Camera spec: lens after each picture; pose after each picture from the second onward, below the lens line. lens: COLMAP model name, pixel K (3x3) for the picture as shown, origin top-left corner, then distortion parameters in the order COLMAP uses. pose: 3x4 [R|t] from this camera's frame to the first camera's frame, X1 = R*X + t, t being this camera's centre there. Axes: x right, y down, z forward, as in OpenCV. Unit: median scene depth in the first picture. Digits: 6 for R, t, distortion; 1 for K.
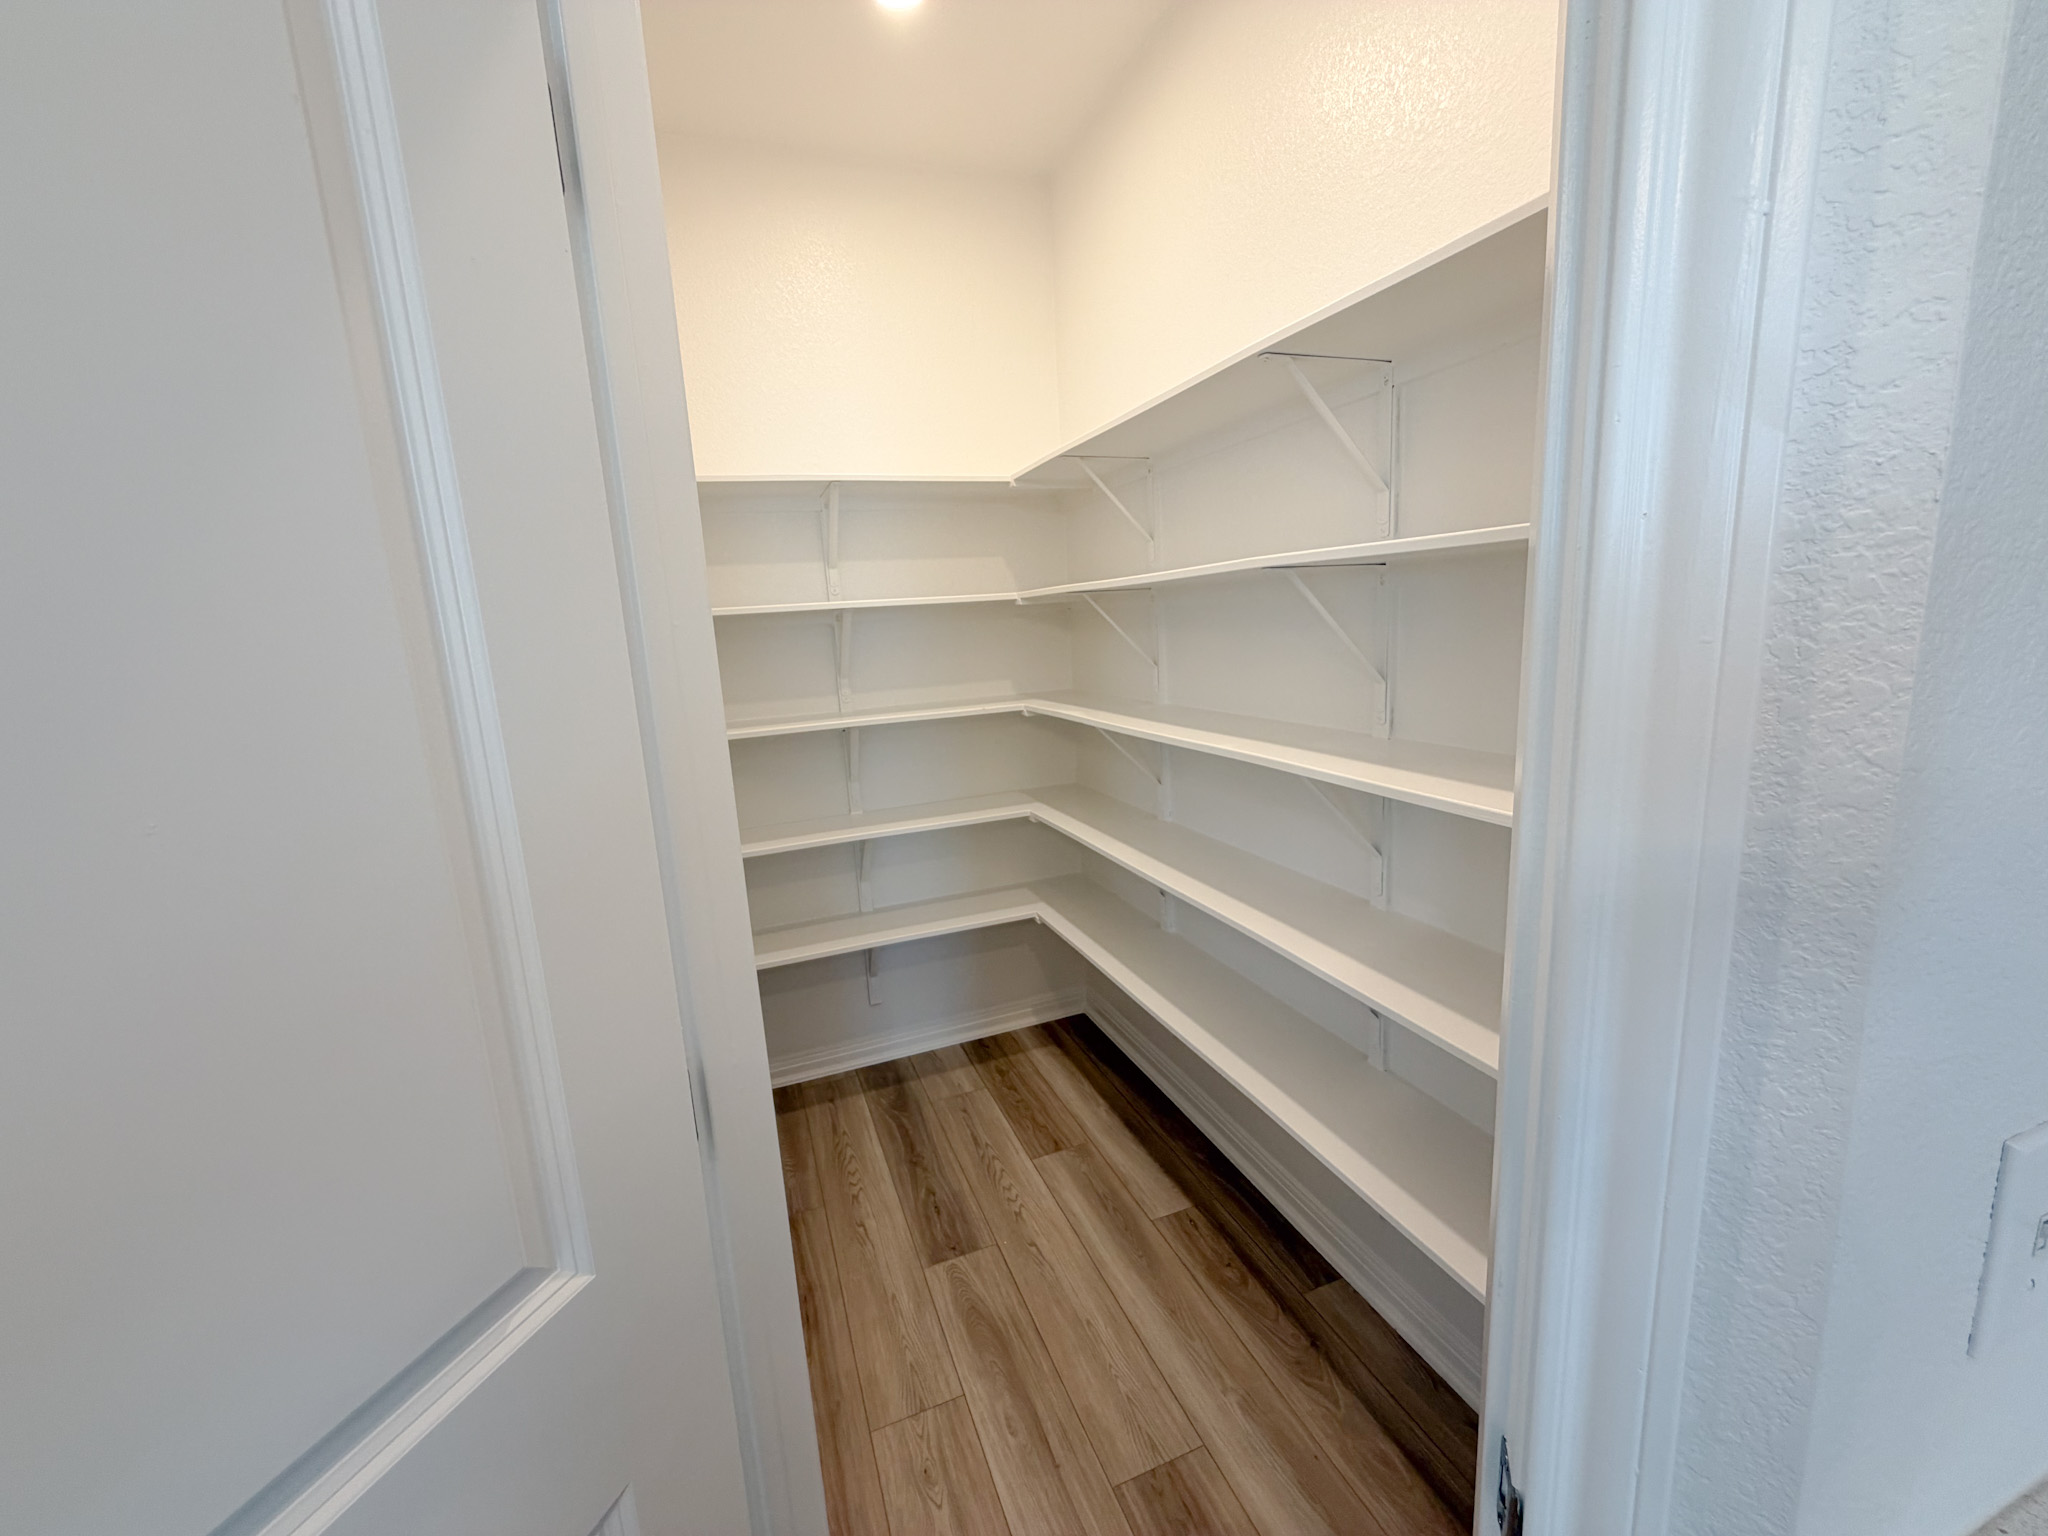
lens RADIAL K [[818.8, 0, 1025.7], [0, 818.8, 762.9], [0, 0, 1]] dist [0.000009, -0.000363]
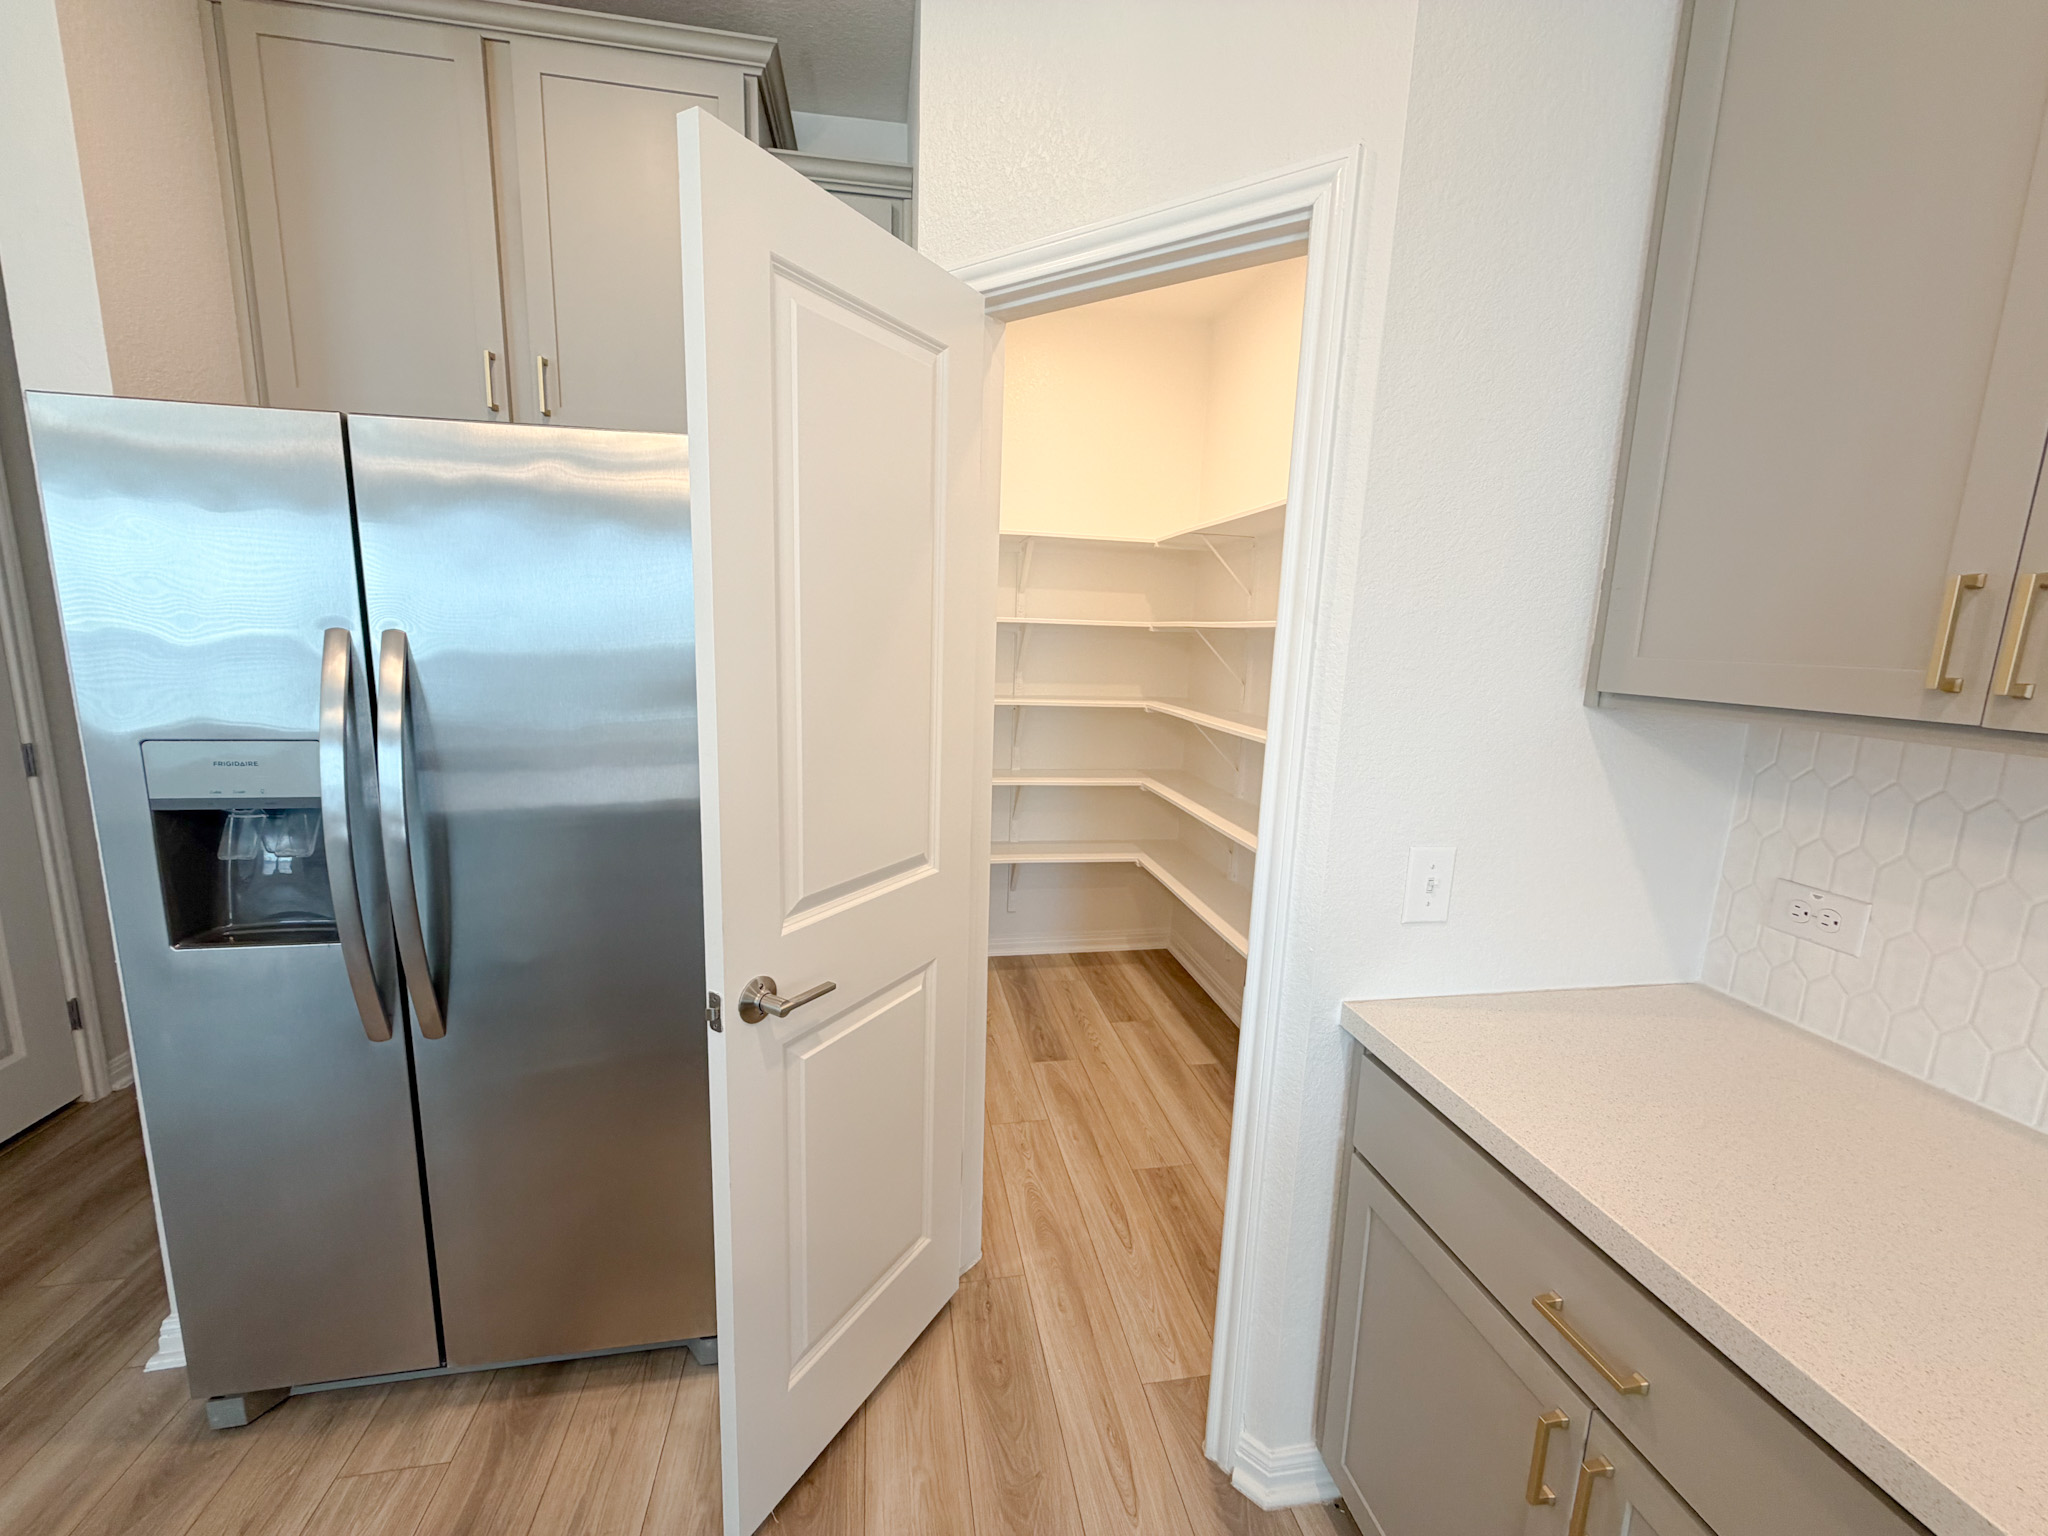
lens RADIAL K [[818.8, 0, 1021.4], [0, 818.8, 759.6], [0, 0, 1]] dist [0.000009, -0.000363]
pose [[0.977974, 0.119976, -0.170799, 0.042899], [-0.122630, 0.992440, -0.005038, 0.059816], [0.168903, 0.025872, 0.985293, -0.425635]]
